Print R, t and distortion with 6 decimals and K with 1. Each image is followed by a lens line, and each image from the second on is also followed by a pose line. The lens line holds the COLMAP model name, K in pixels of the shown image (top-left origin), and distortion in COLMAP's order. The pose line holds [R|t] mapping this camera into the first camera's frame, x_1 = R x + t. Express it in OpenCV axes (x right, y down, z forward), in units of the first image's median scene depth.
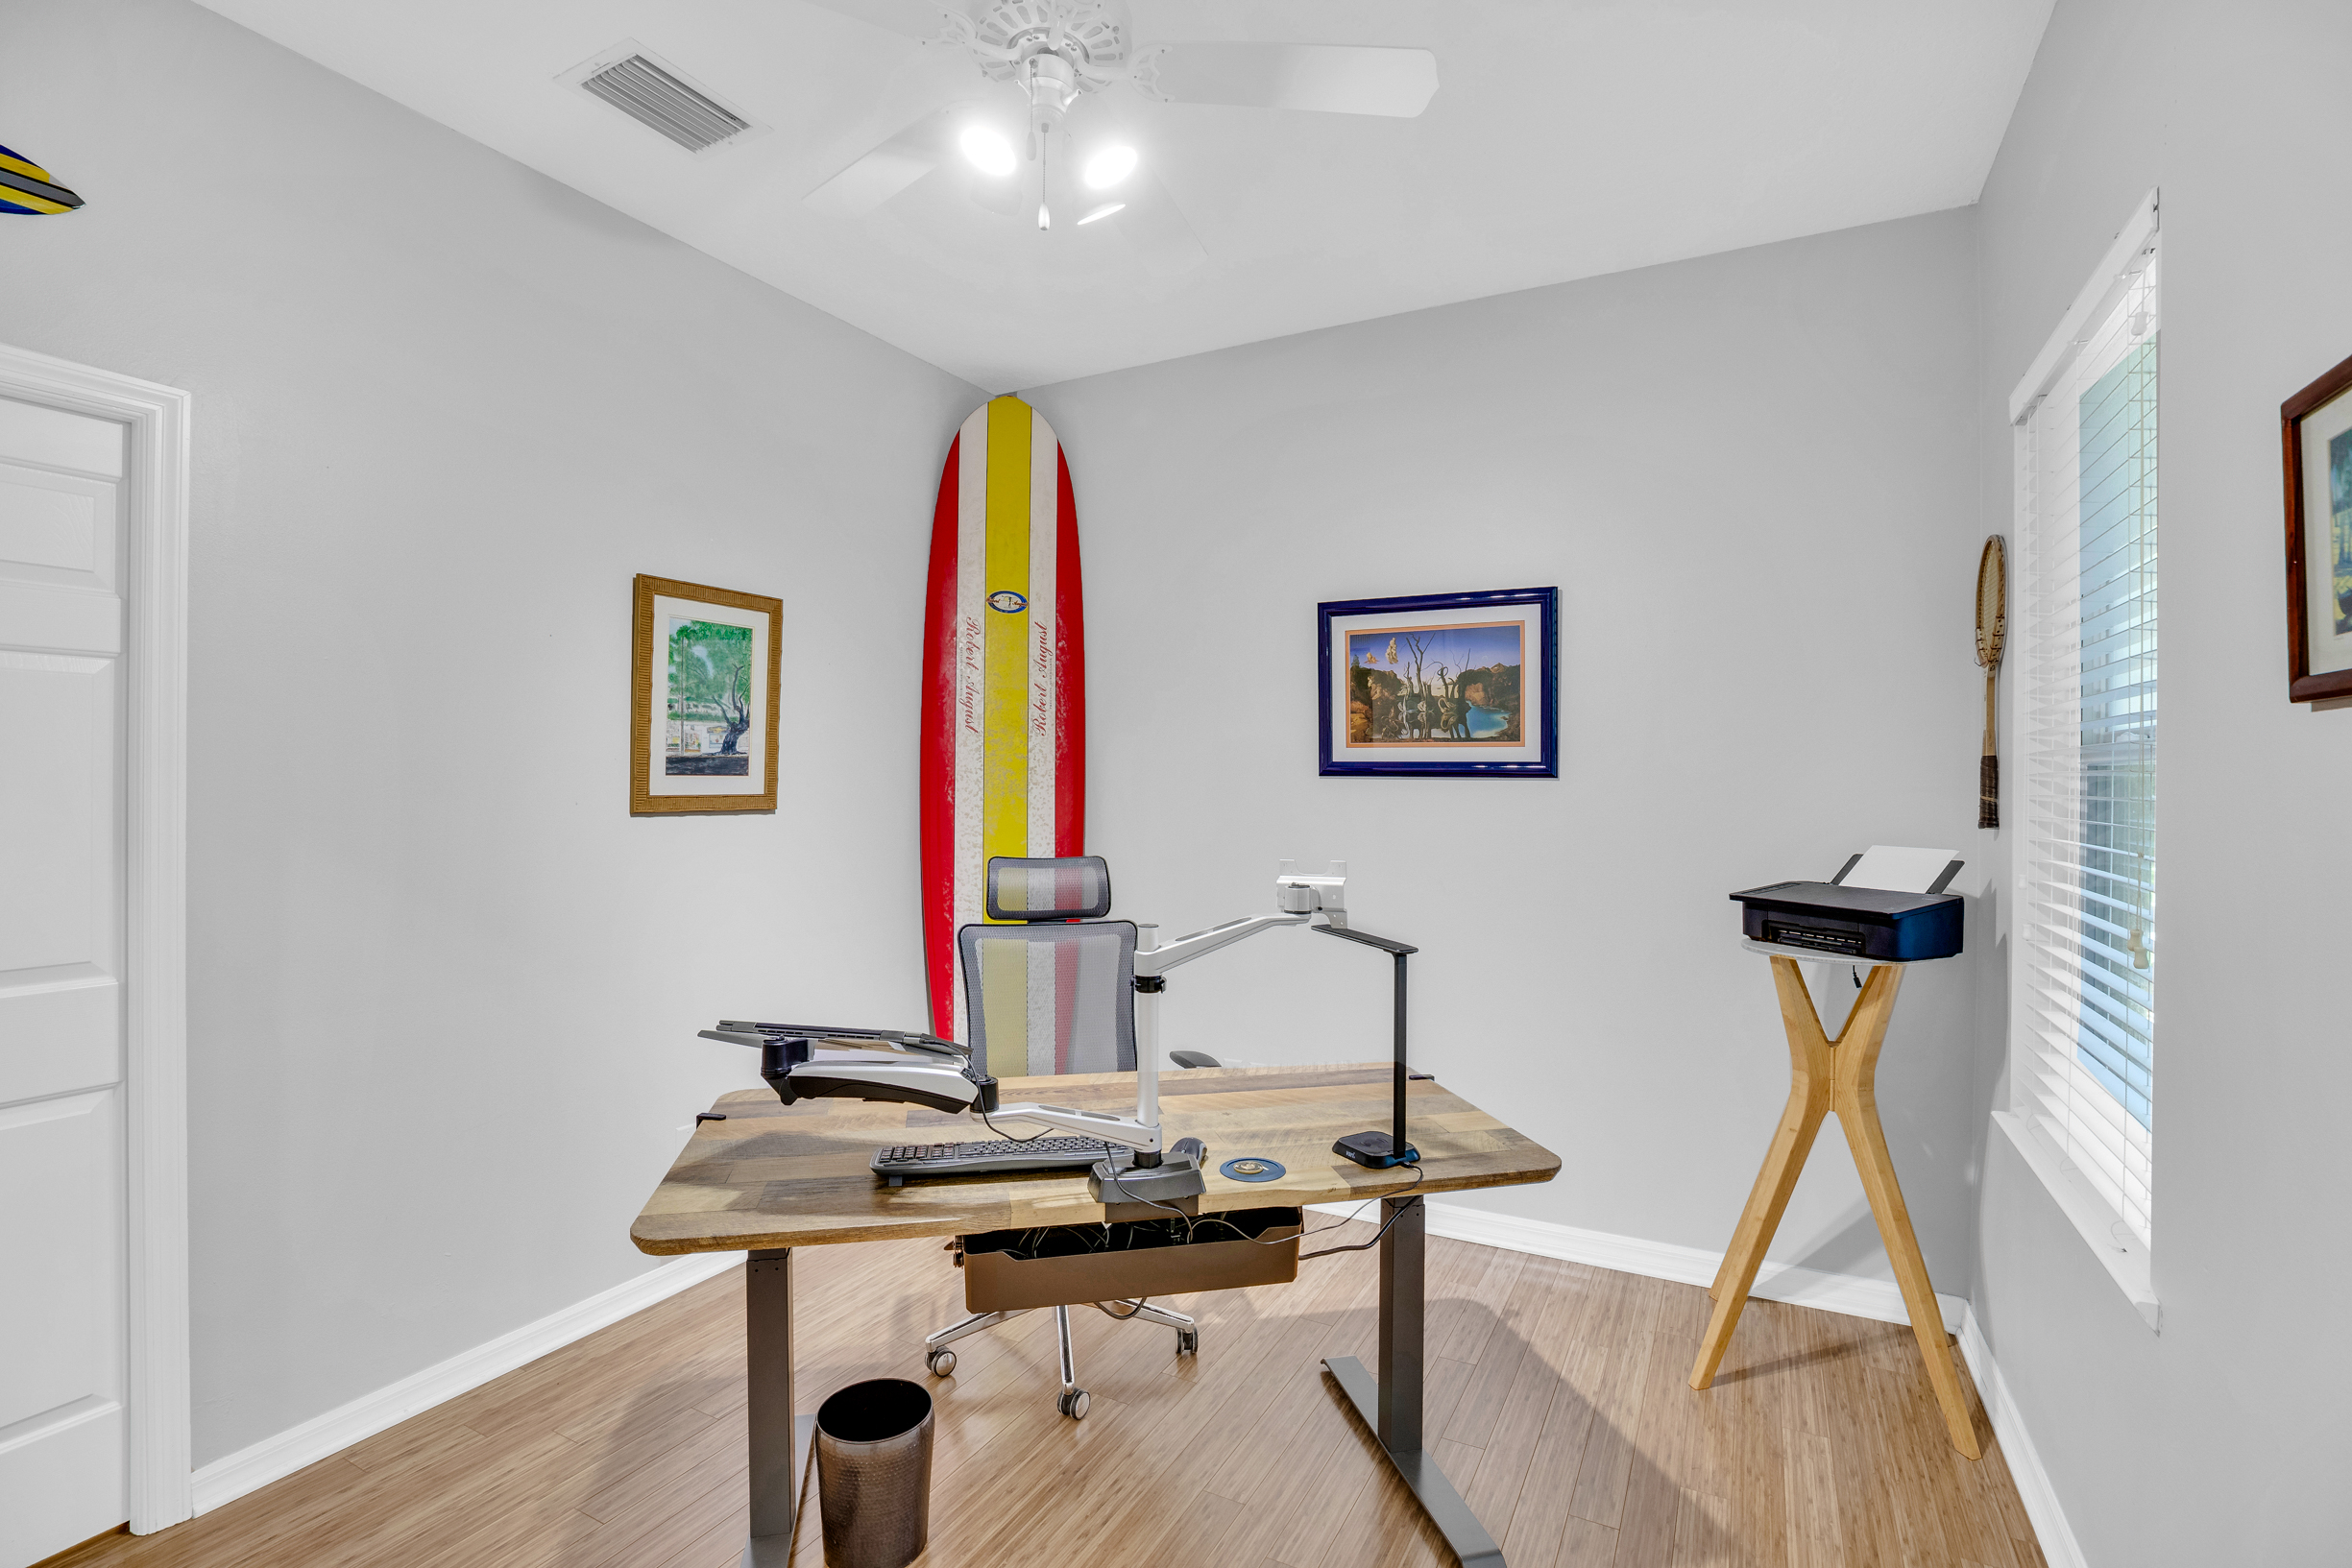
lens RADIAL K [[1080.5, 0, 1181.4], [0, 1080.5, 780.4], [0, 0, 1]] dist [-0.034203, 0.000323]
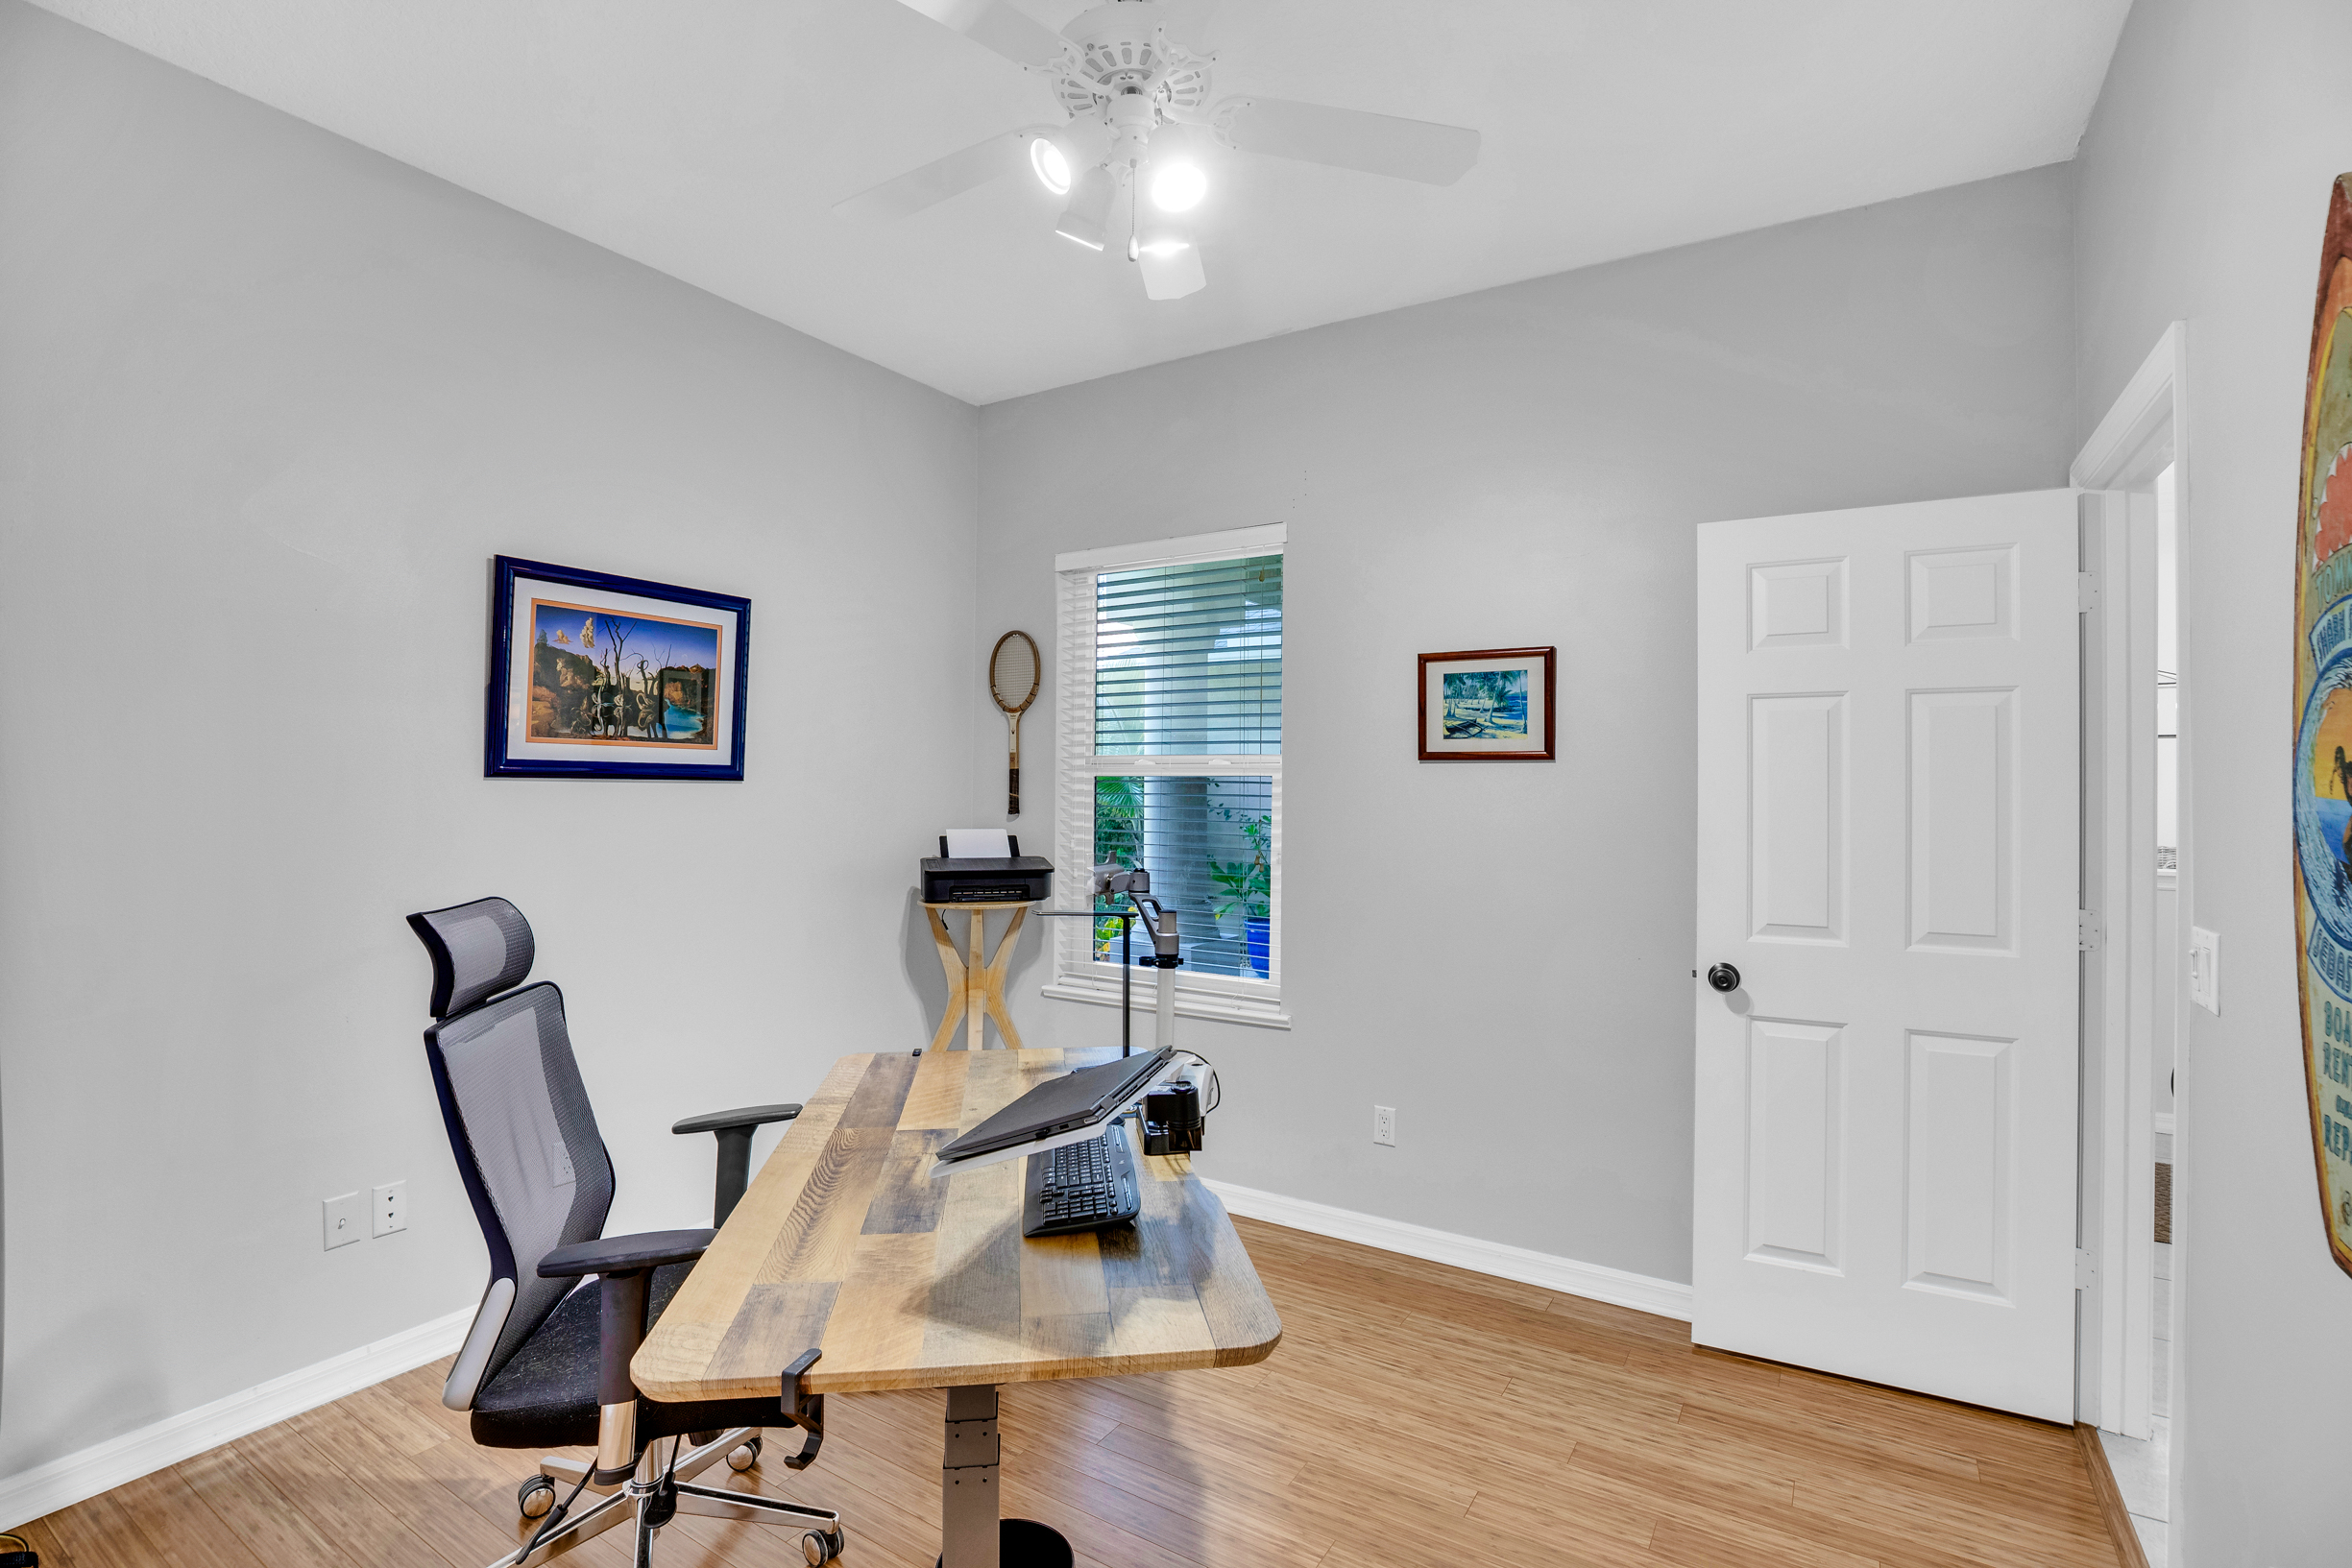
lens RADIAL K [[1080.5, 0, 1180.3], [0, 1080.5, 781.2], [0, 0, 1]] dist [-0.034203, 0.000323]
pose [[0.074456, 0.002620, 0.997221, -0.633130], [-0.002156, 0.999995, -0.002467, -0.000471], [-0.997222, -0.001967, 0.074461, 0.476327]]
